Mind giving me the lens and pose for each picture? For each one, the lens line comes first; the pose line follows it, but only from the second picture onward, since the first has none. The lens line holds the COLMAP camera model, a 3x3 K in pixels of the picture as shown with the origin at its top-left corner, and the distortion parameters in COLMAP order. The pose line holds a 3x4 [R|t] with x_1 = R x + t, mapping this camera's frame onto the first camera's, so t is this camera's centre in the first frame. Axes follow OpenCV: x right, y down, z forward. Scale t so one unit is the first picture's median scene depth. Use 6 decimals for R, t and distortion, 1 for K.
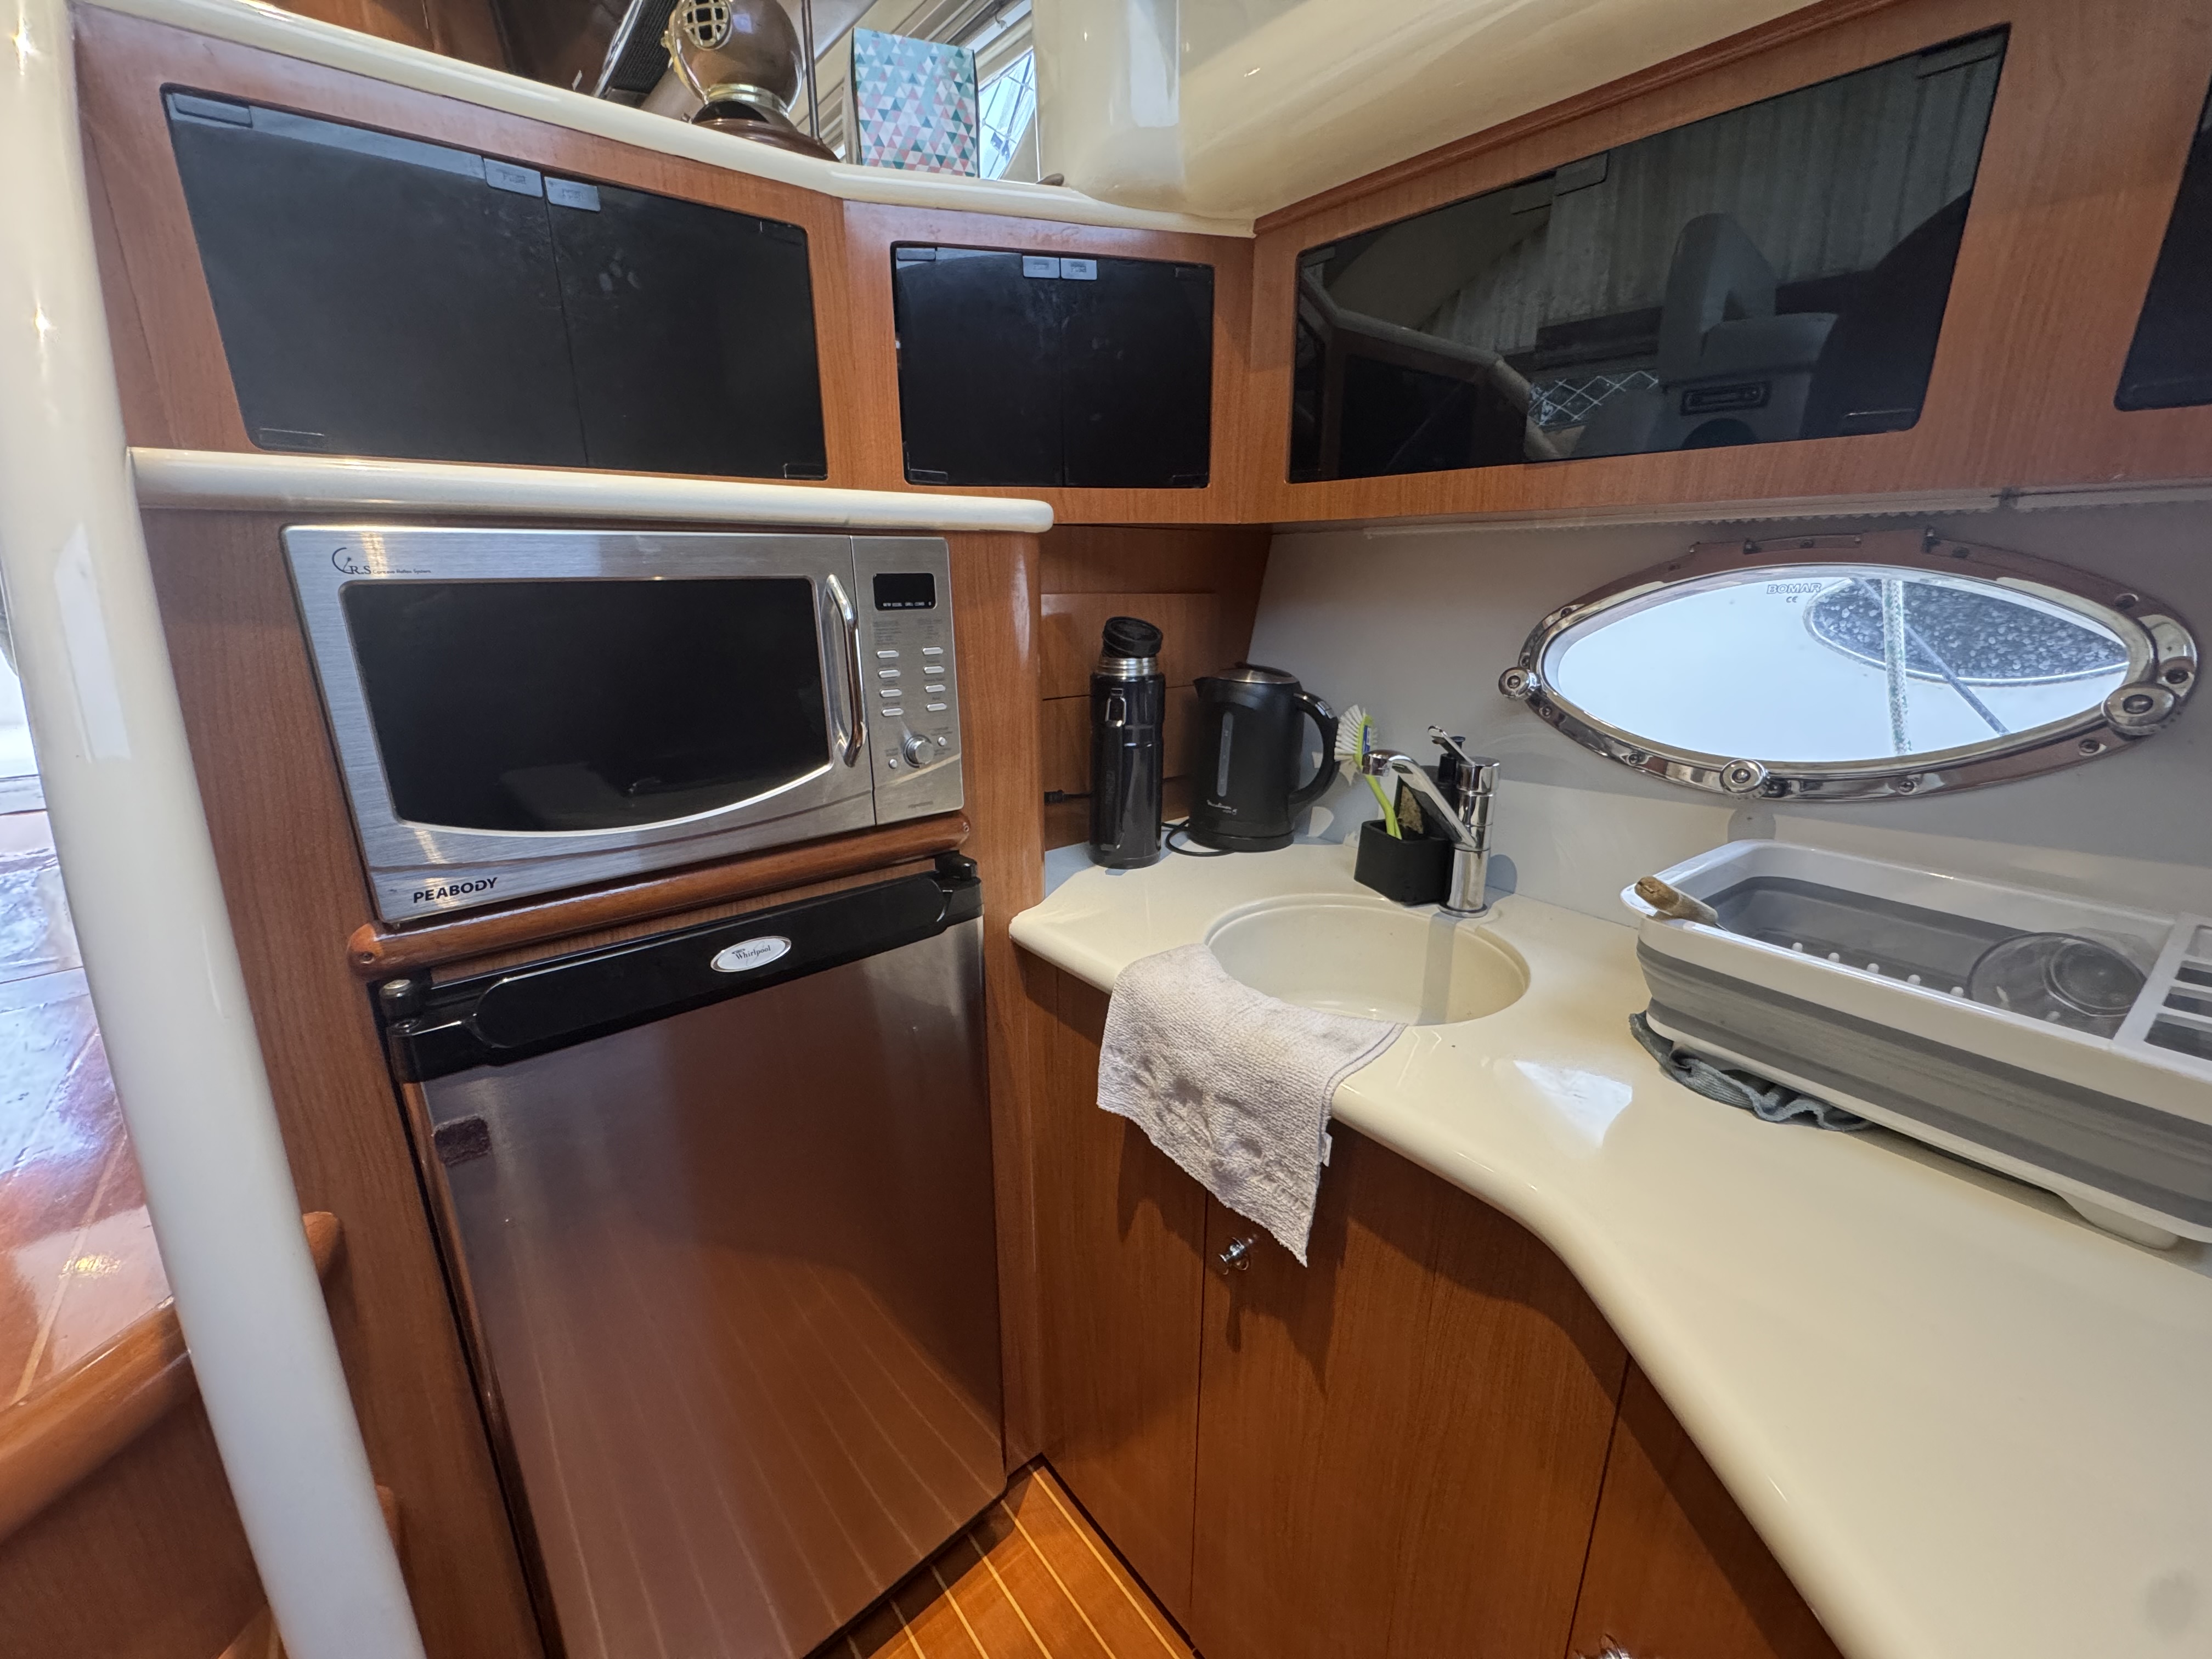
lens RADIAL K [[877.6, 0, 1108.7], [0, 877.6, 824.6], [0, 0, 1]] dist [-0.007743, 0.000734]
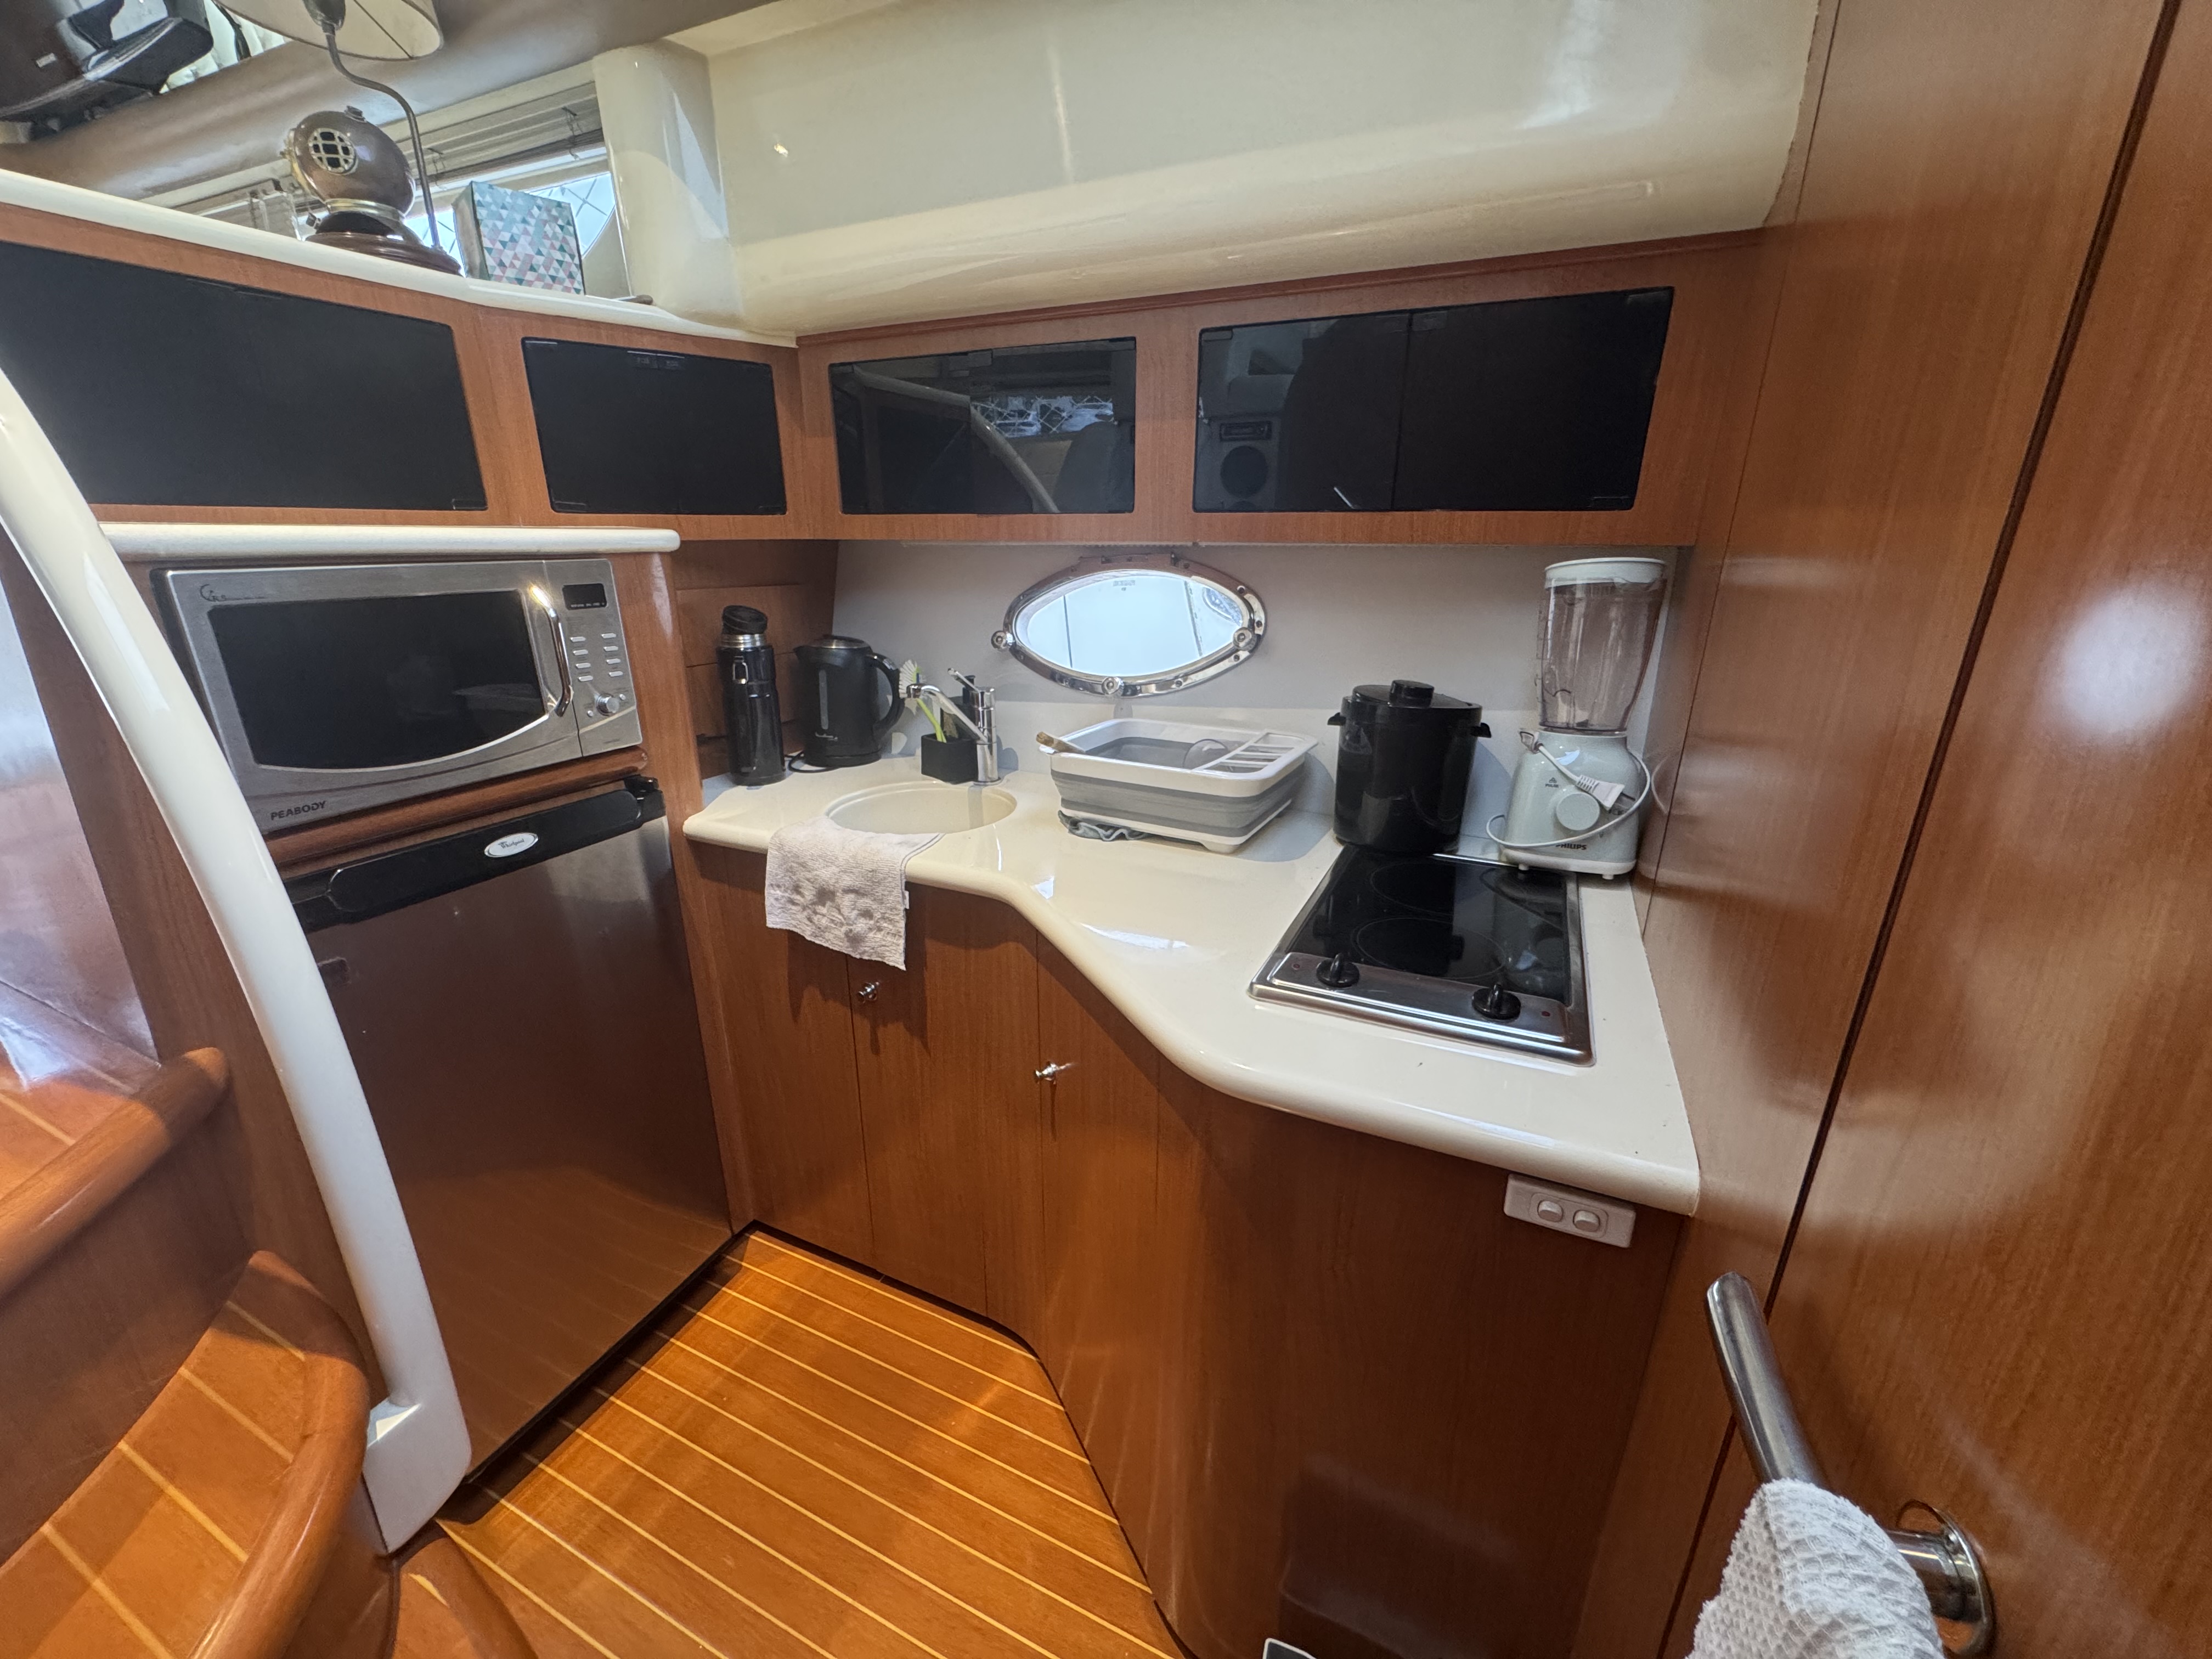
lens RADIAL K [[877.6, 0, 1108.1], [0, 877.6, 831.2], [0, 0, 1]] dist [-0.007743, 0.000734]
pose [[0.903670, -0.130646, 0.407815, -0.077778], [0.113079, 0.991324, 0.067007, 0.117262], [-0.413030, -0.014437, 0.910603, -0.652326]]
